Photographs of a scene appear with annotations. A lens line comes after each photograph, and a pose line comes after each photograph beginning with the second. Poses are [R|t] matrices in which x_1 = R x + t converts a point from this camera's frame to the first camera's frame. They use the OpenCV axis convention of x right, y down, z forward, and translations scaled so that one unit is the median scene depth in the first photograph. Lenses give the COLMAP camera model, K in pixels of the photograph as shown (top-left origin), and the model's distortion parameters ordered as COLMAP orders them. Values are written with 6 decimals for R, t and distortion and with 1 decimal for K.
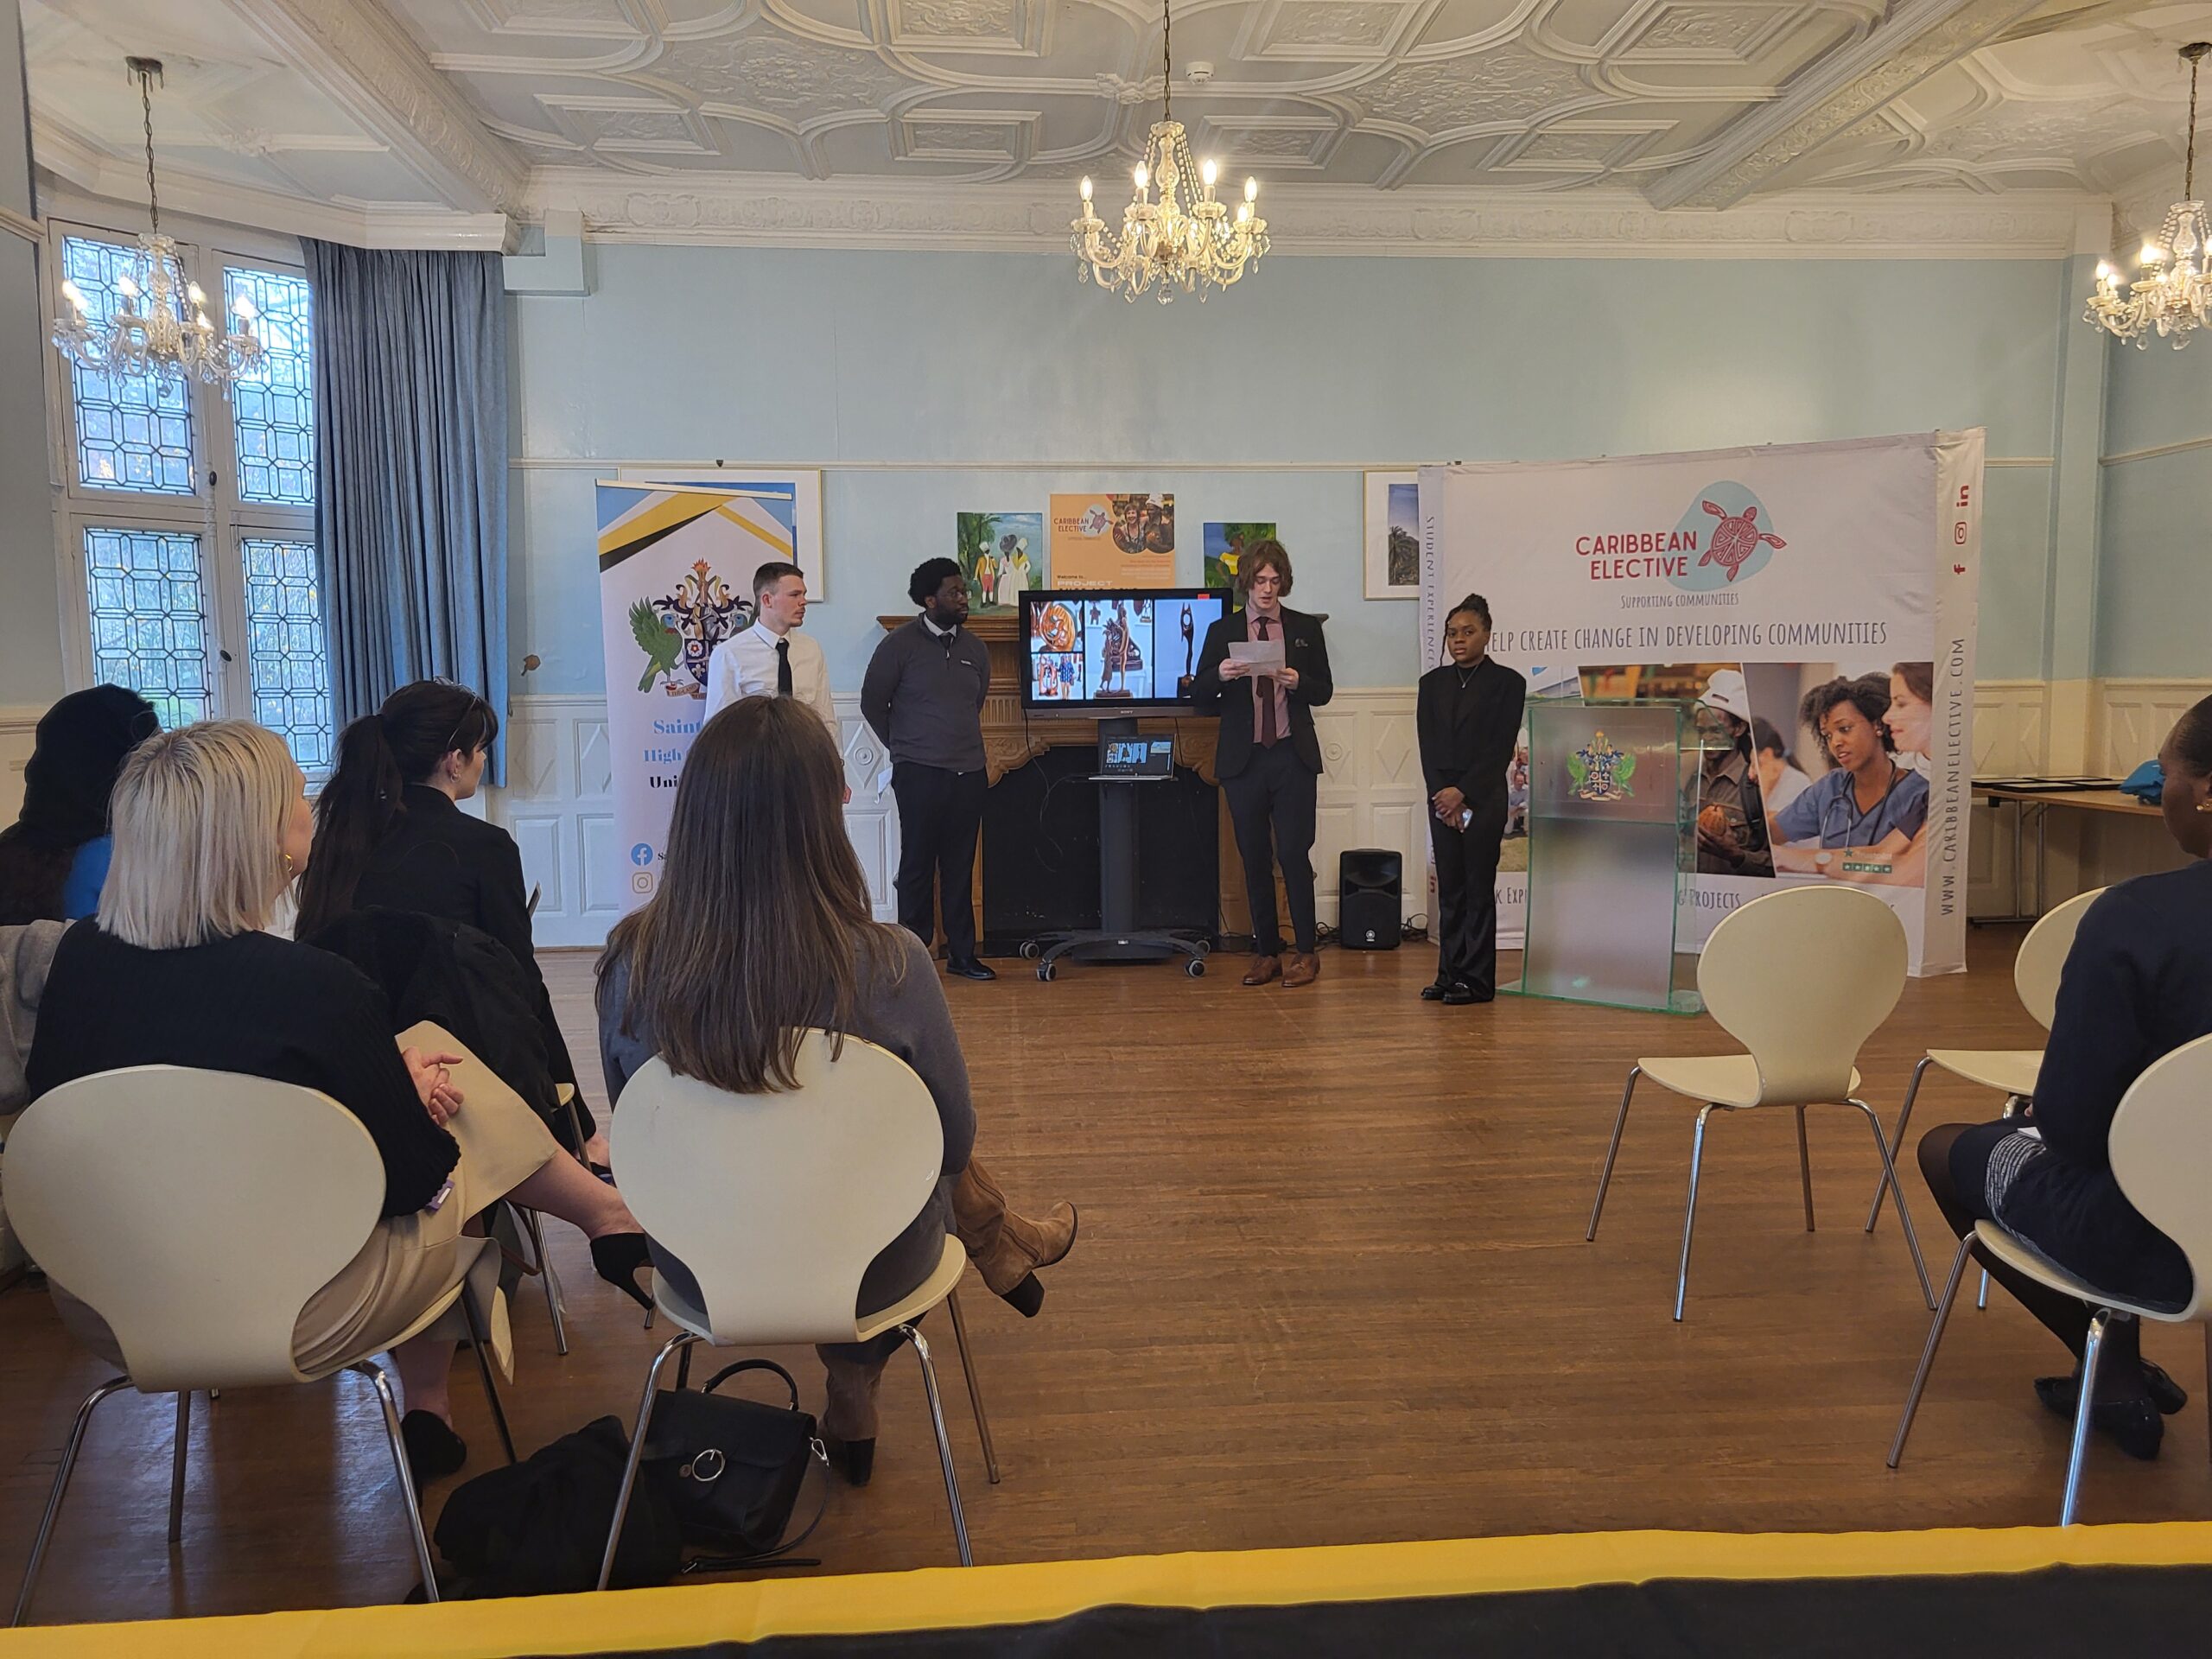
lens RADIAL K [[1634.0, 0, 1126.6], [0, 1634.0, 835.4], [0, 0, 1]] dist [0.056279, -0.031956]
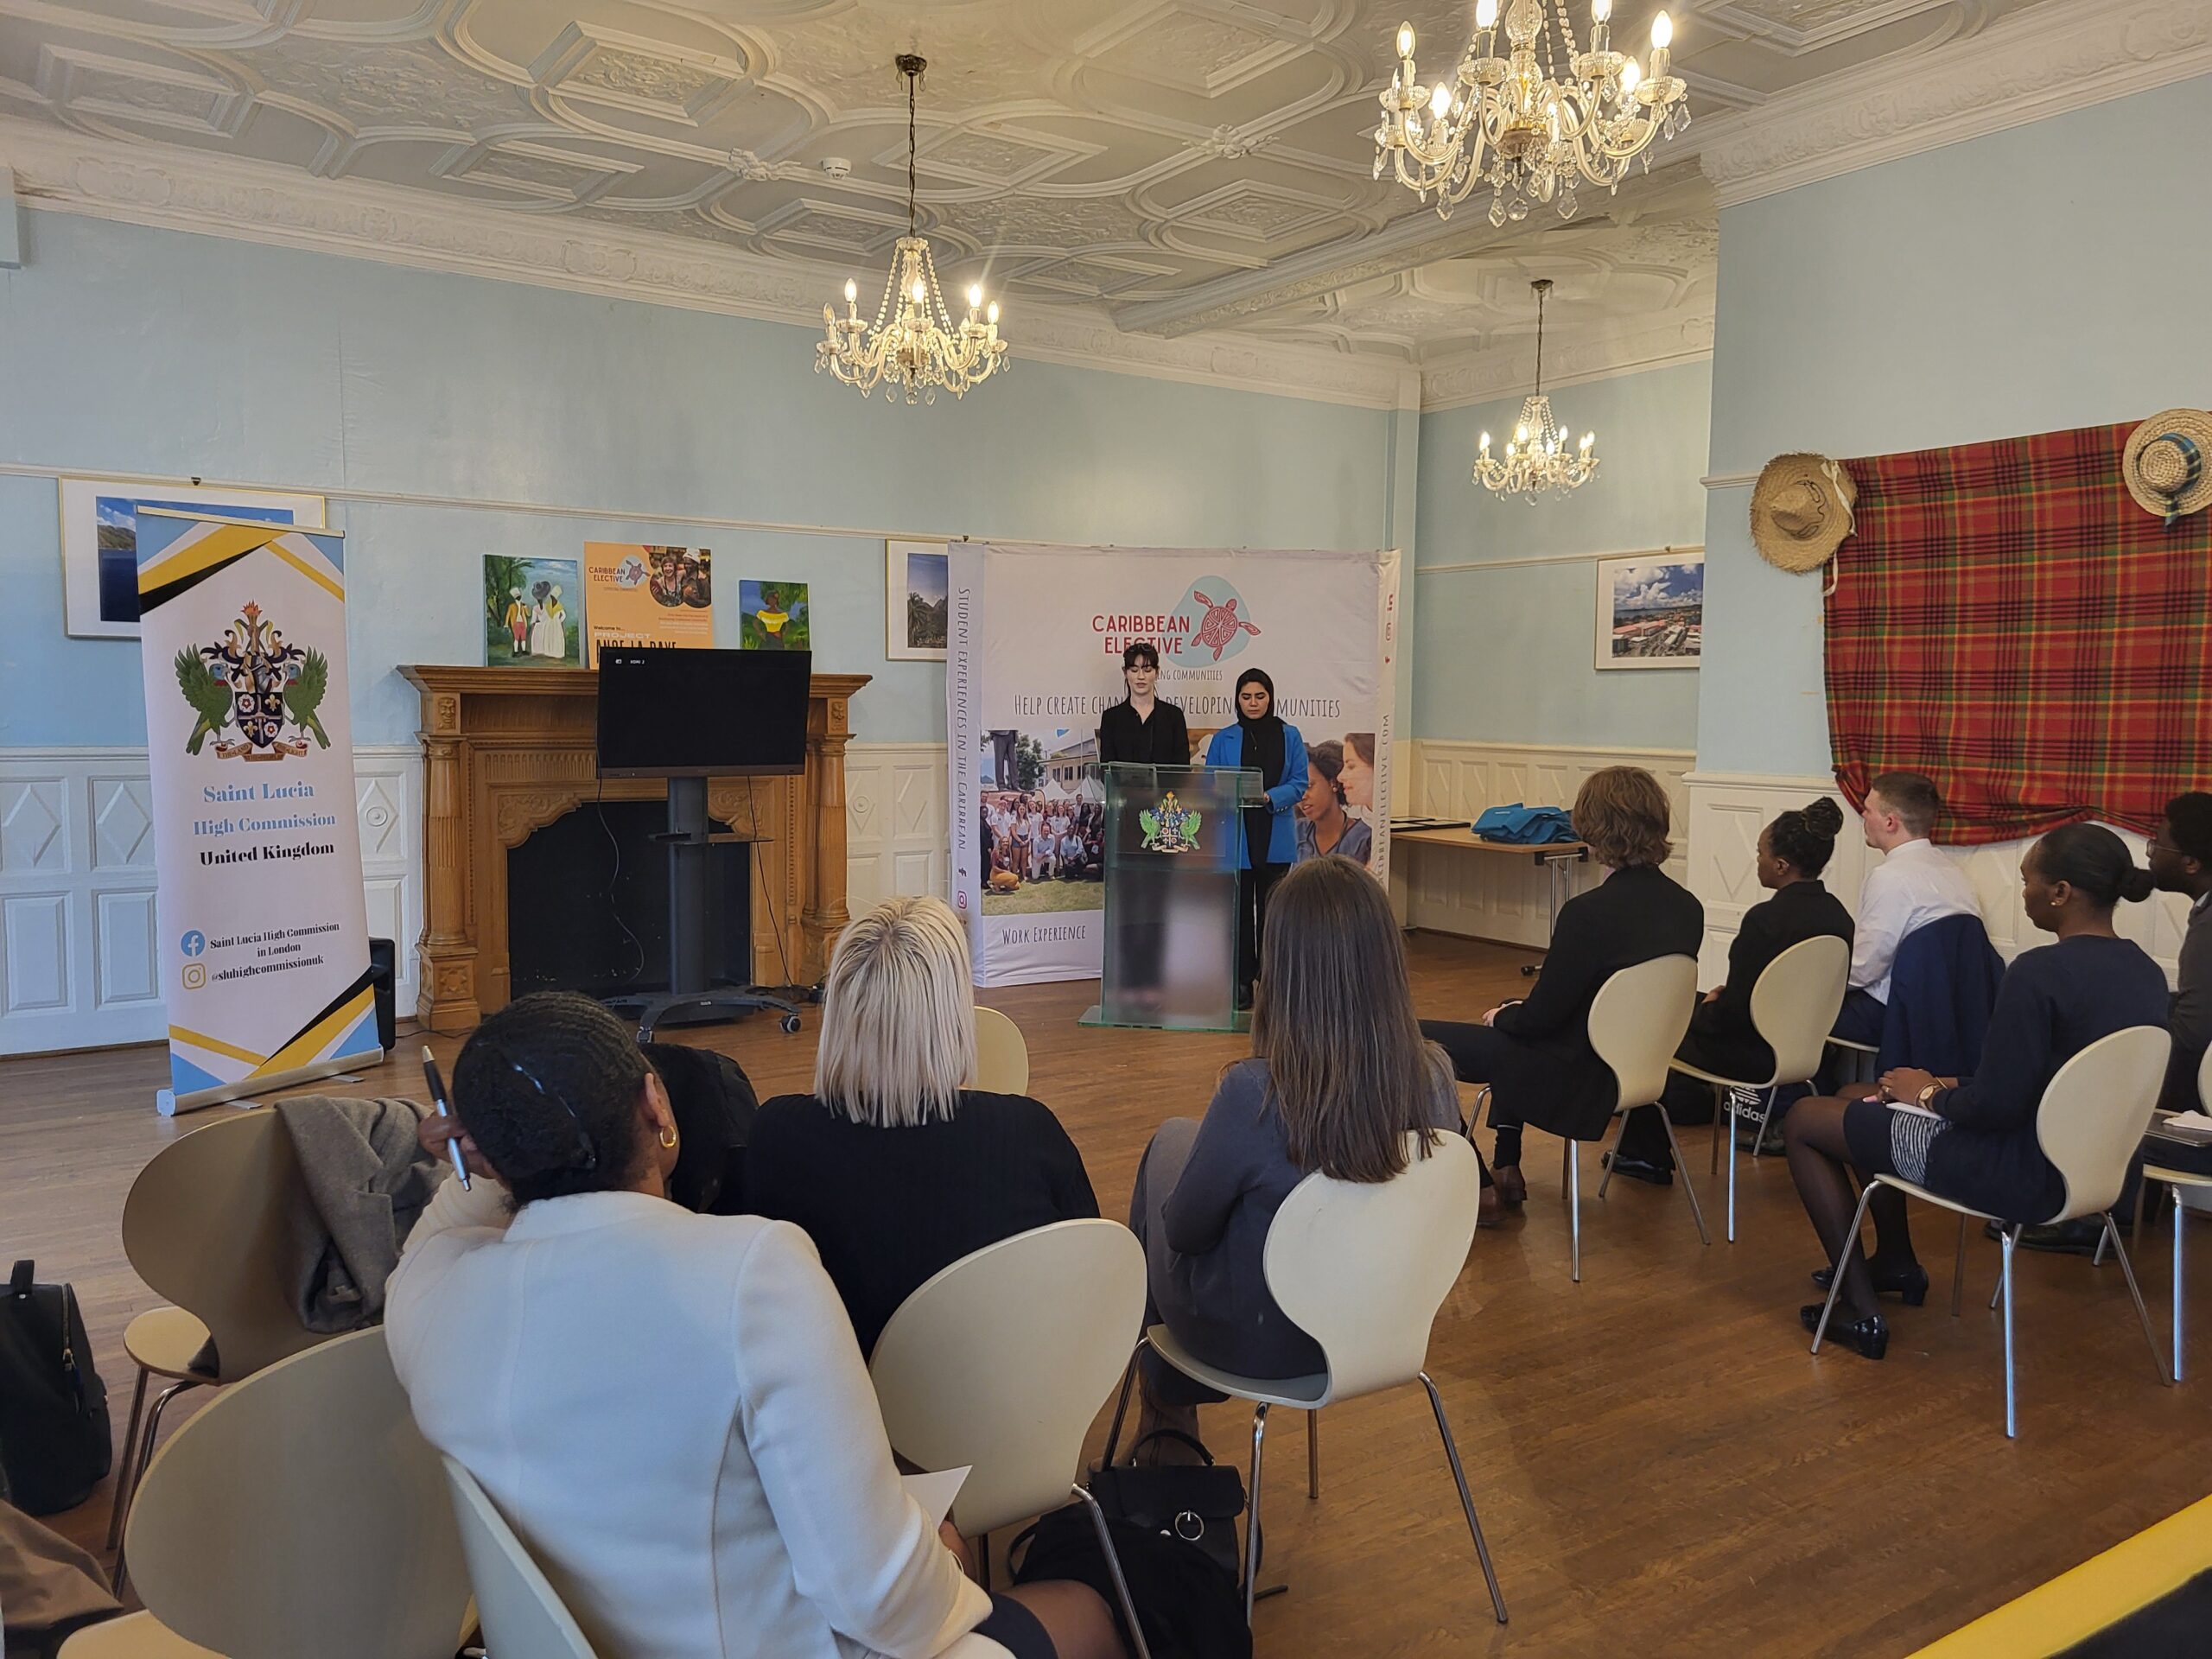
lens RADIAL K [[1634.0, 0, 1099.6], [0, 1634.0, 827.6], [0, 0, 1]] dist [0.056279, -0.031956]
pose [[0.878442, -0.019412, 0.477454, -0.282573], [0.025643, 0.999650, -0.006536, -0.030149], [-0.477160, 0.017985, 0.878632, 0.011214]]
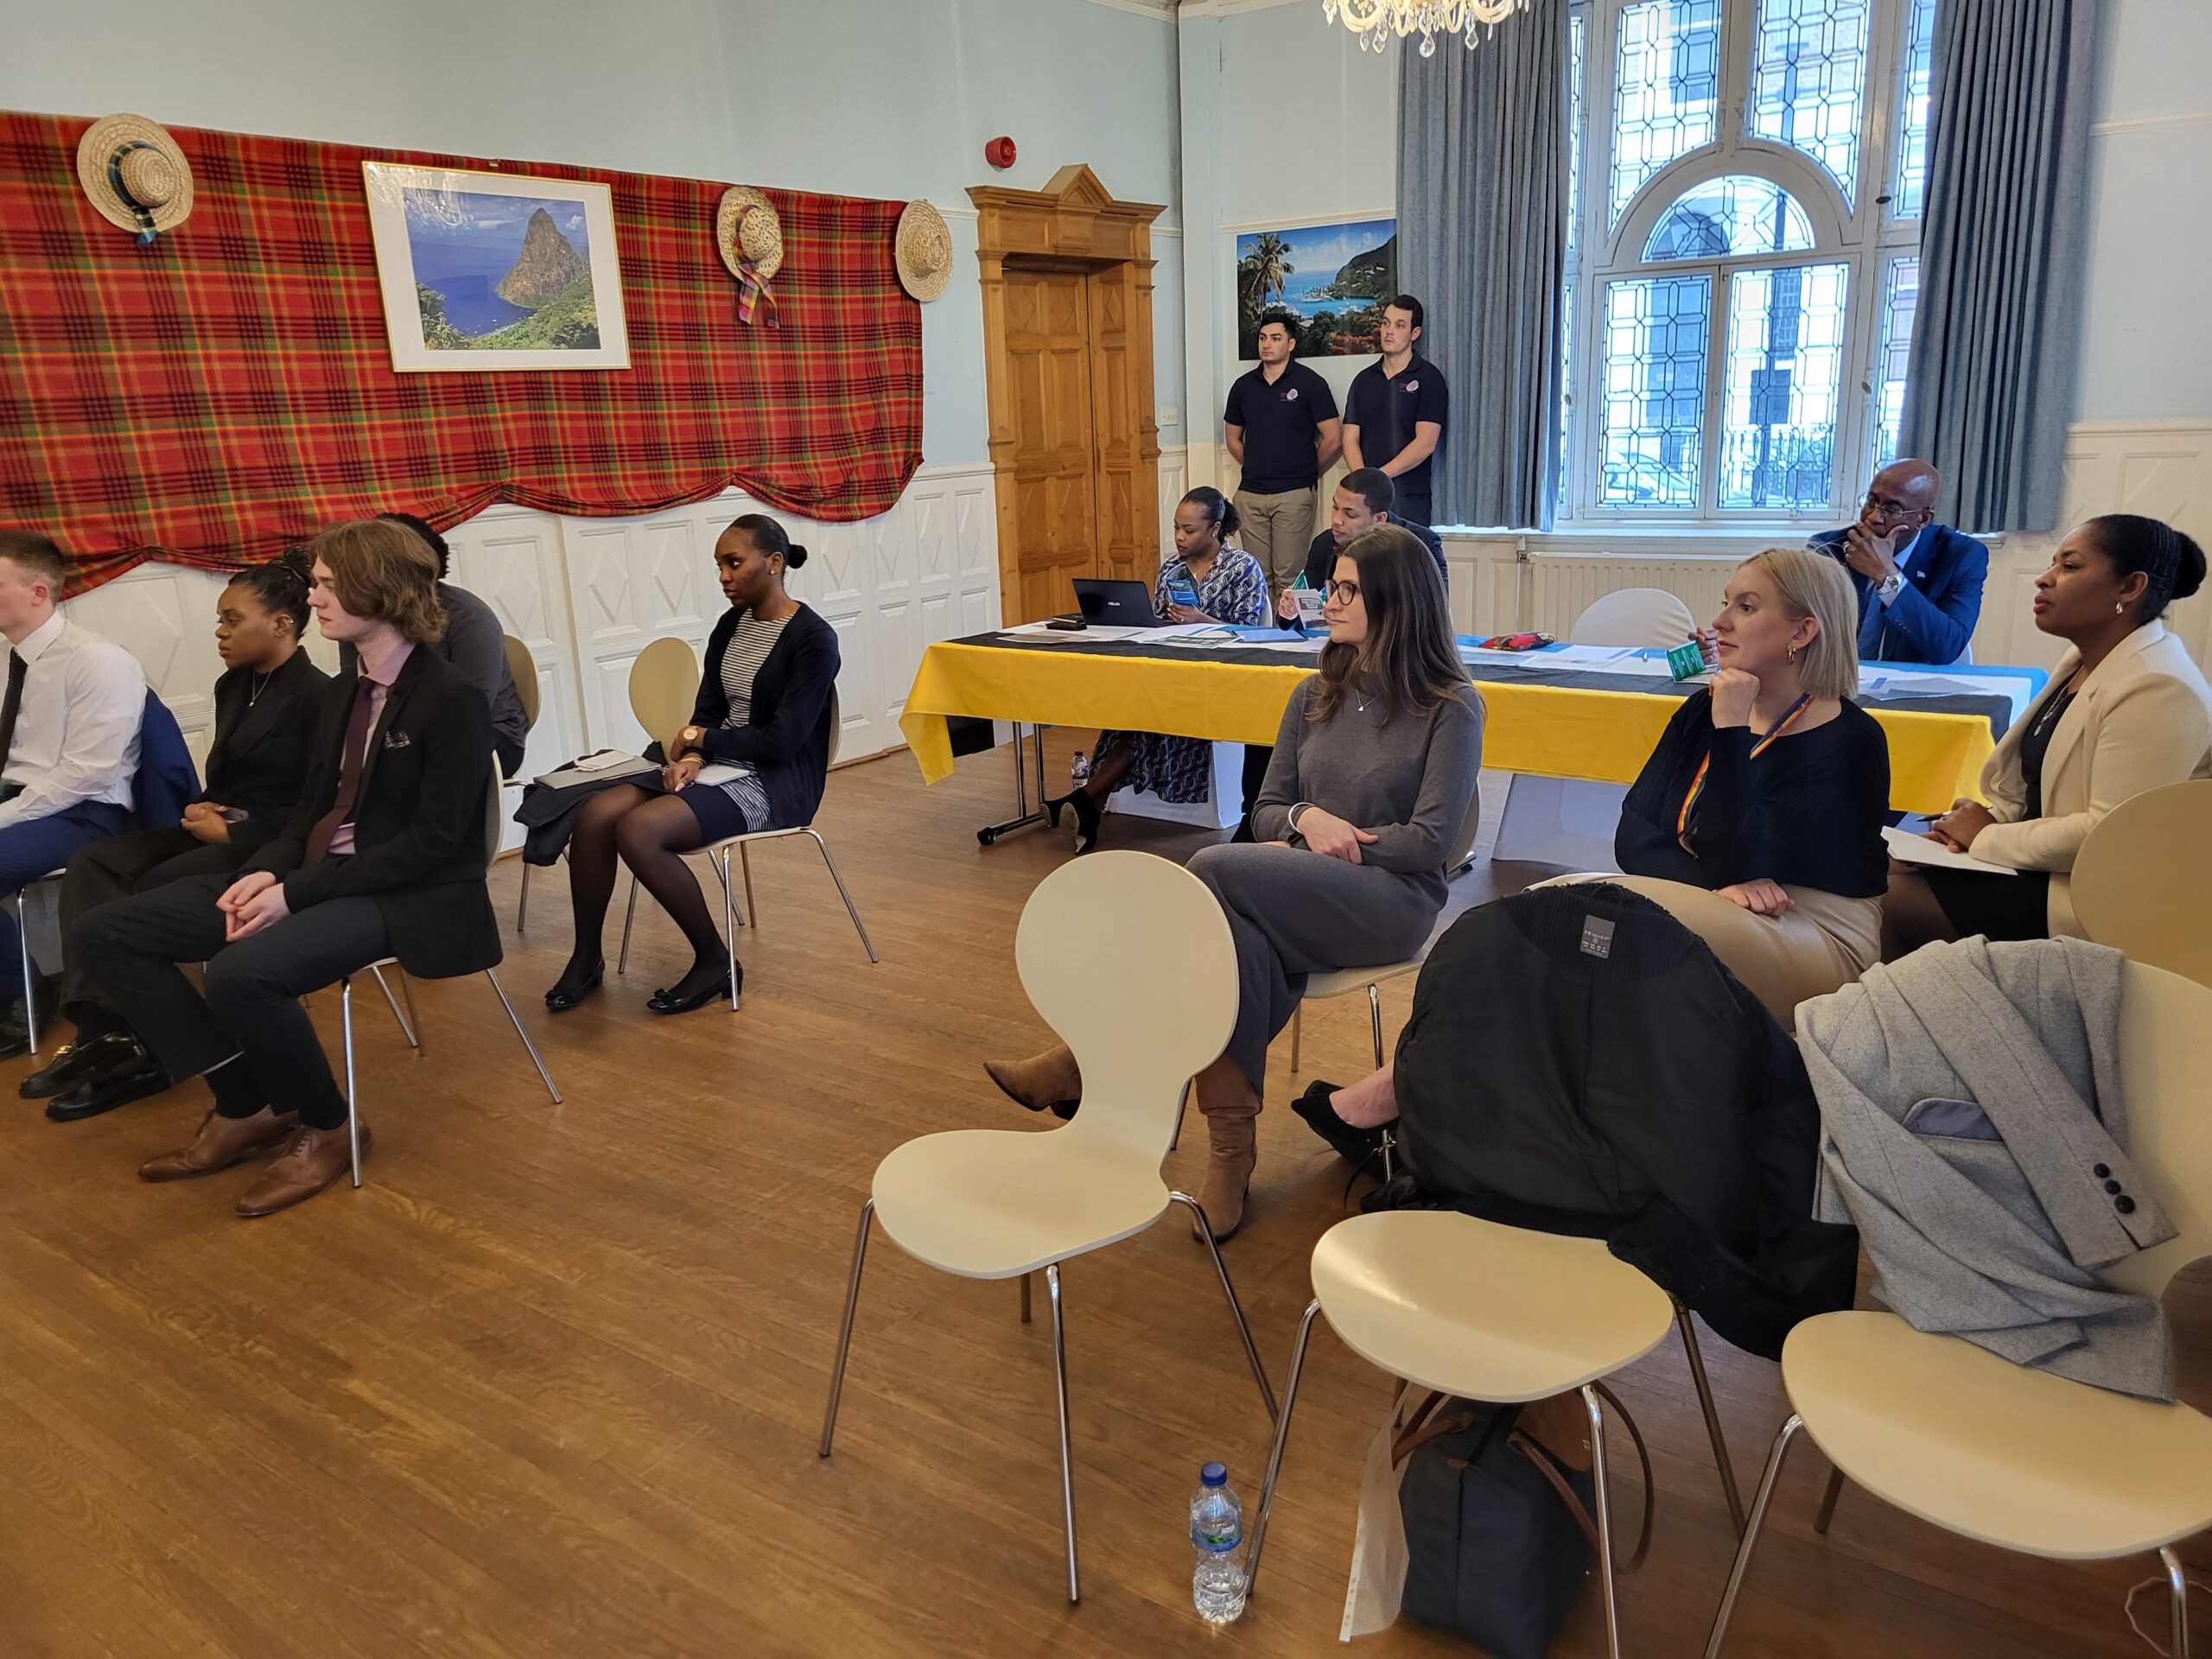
lens RADIAL K [[1634.0, 0, 1125.8], [0, 1634.0, 819.1], [0, 0, 1]] dist [0.056279, -0.031956]
pose [[-0.754443, -0.123776, 0.644589, -0.313172], [0.108429, 0.945063, 0.308382, -0.093499], [-0.647348, 0.302549, -0.699575, 0.682977]]
